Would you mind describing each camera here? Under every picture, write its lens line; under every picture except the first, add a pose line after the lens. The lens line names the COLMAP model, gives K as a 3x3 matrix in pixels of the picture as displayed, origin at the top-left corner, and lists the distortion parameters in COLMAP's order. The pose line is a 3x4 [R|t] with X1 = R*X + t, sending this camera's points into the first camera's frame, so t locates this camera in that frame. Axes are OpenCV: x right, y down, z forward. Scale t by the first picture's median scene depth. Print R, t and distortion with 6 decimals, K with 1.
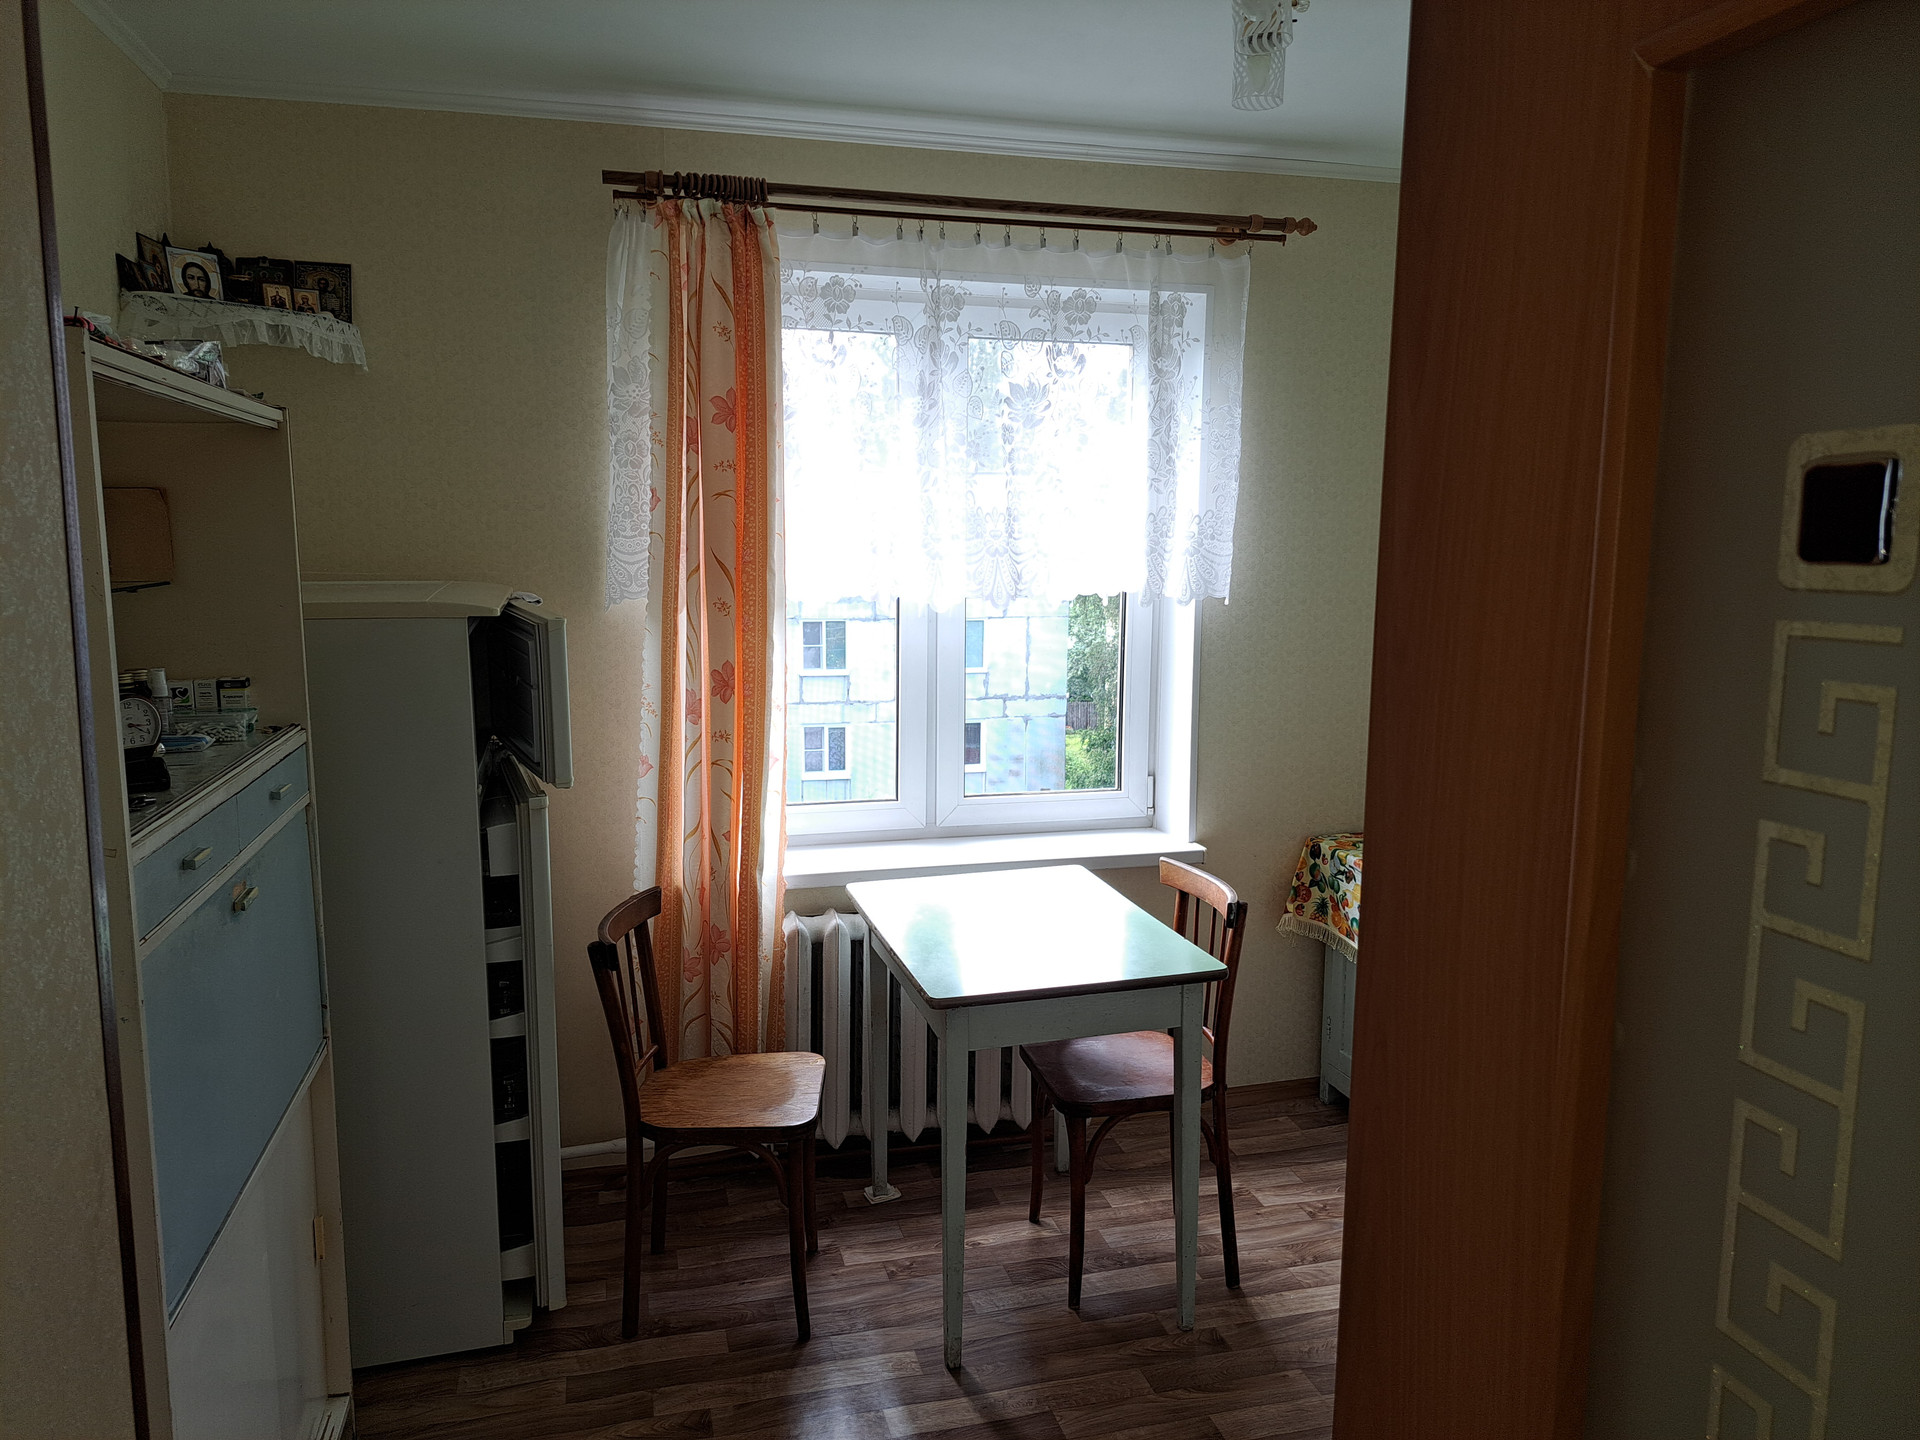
lens RADIAL K [[1410.0, 0, 972.4], [0, 1410.0, 729.5], [0, 0, 1]] dist [0.098756, -0.046549]
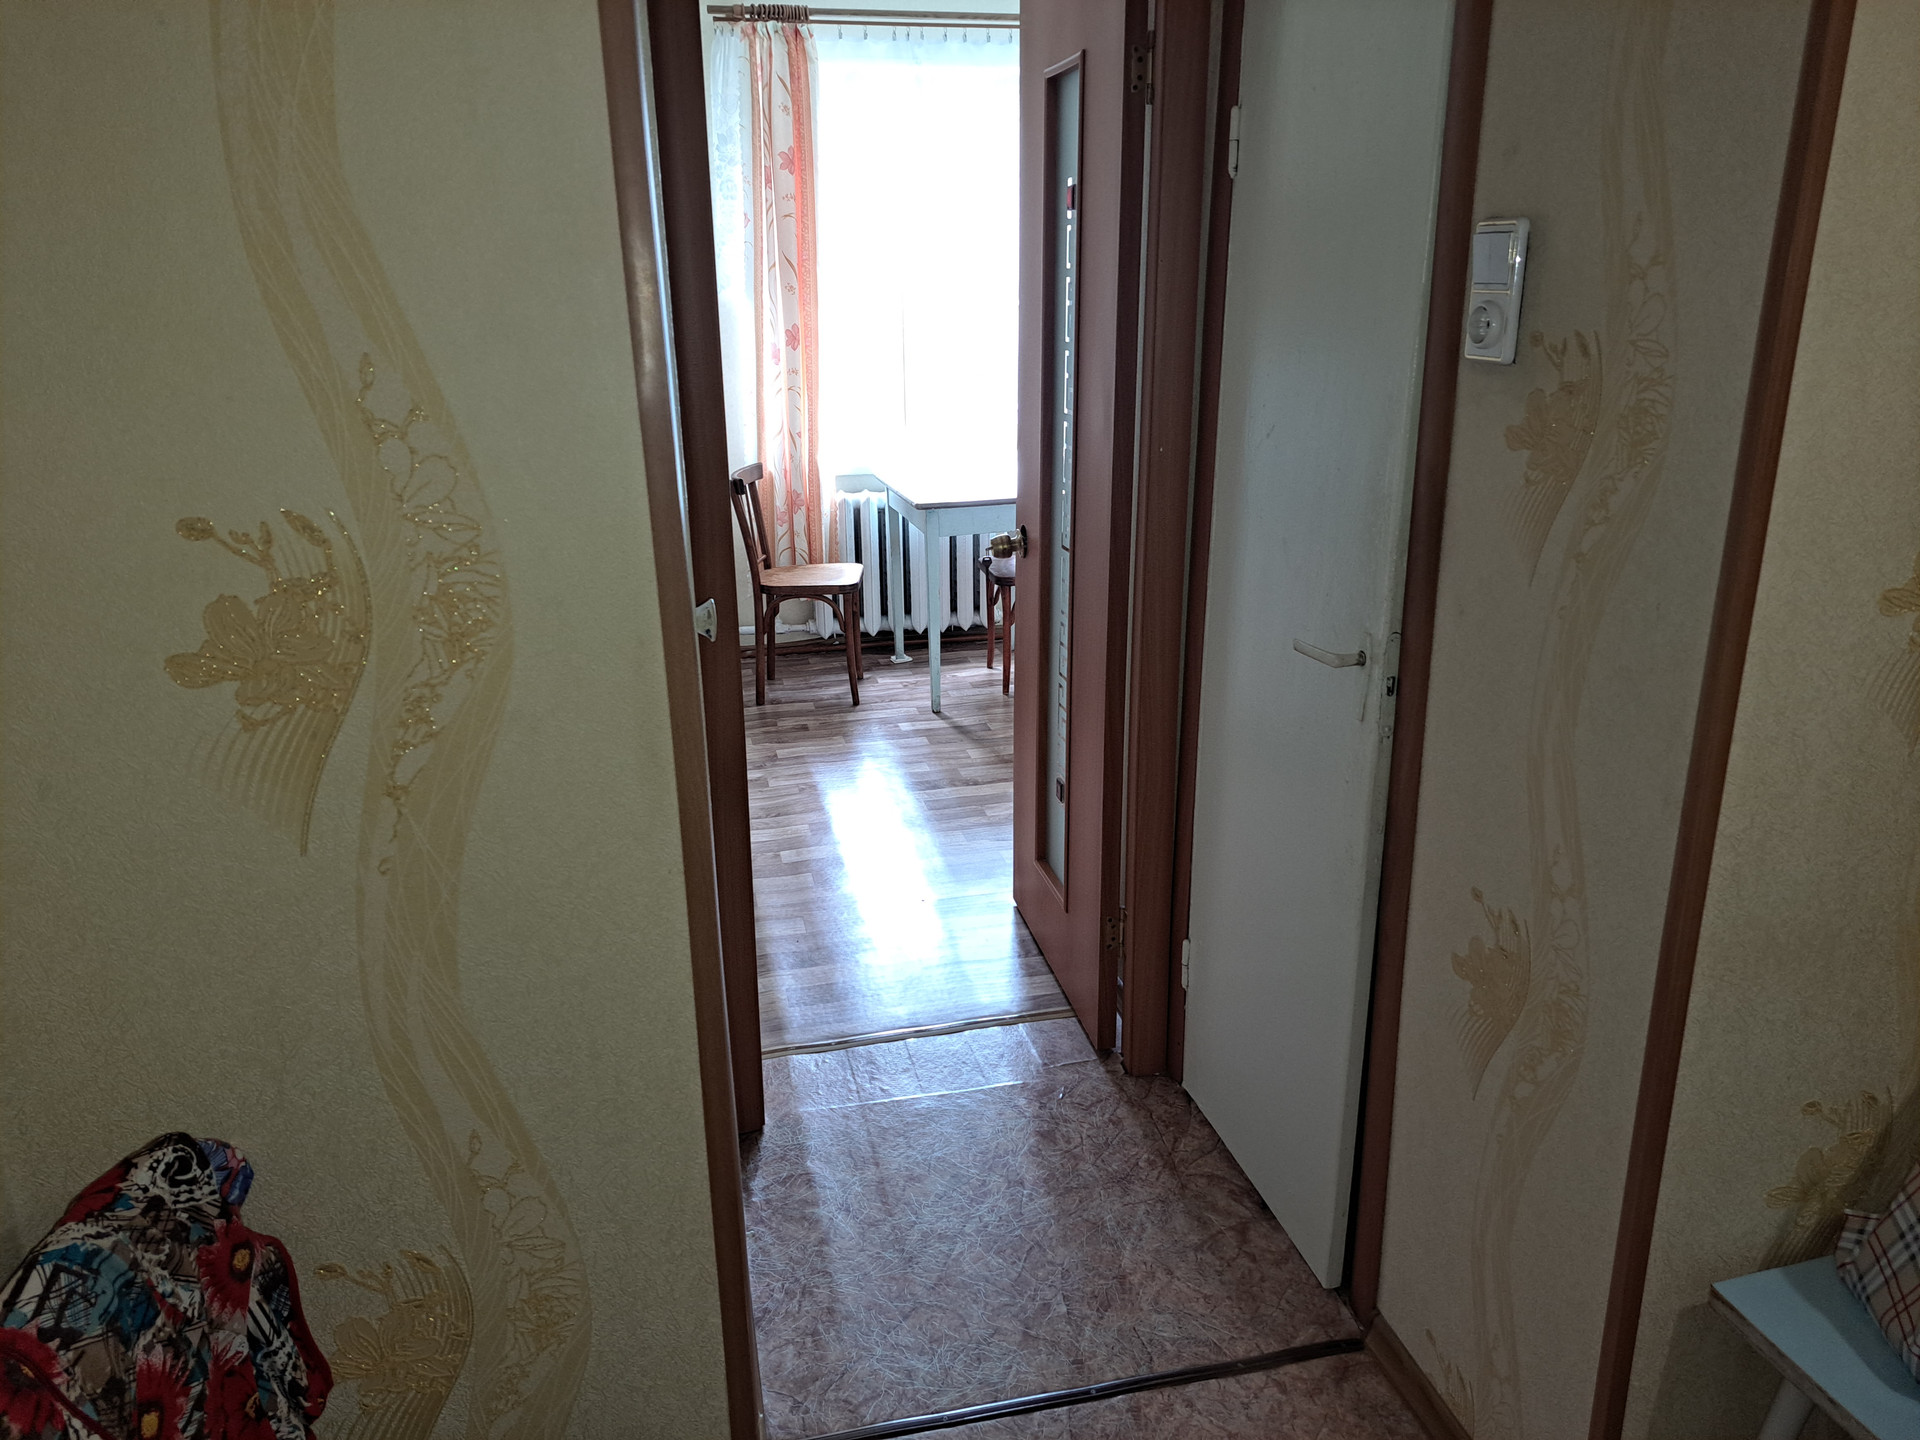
lens RADIAL K [[1410.0, 0, 1001.1], [0, 1410.0, 714.1], [0, 0, 1]] dist [0.098756, -0.046549]
pose [[0.999826, -0.009742, -0.015919, 0.087676], [0.012345, 0.984912, 0.172618, 0.115918], [0.013997, -0.172784, 0.984860, -0.703214]]
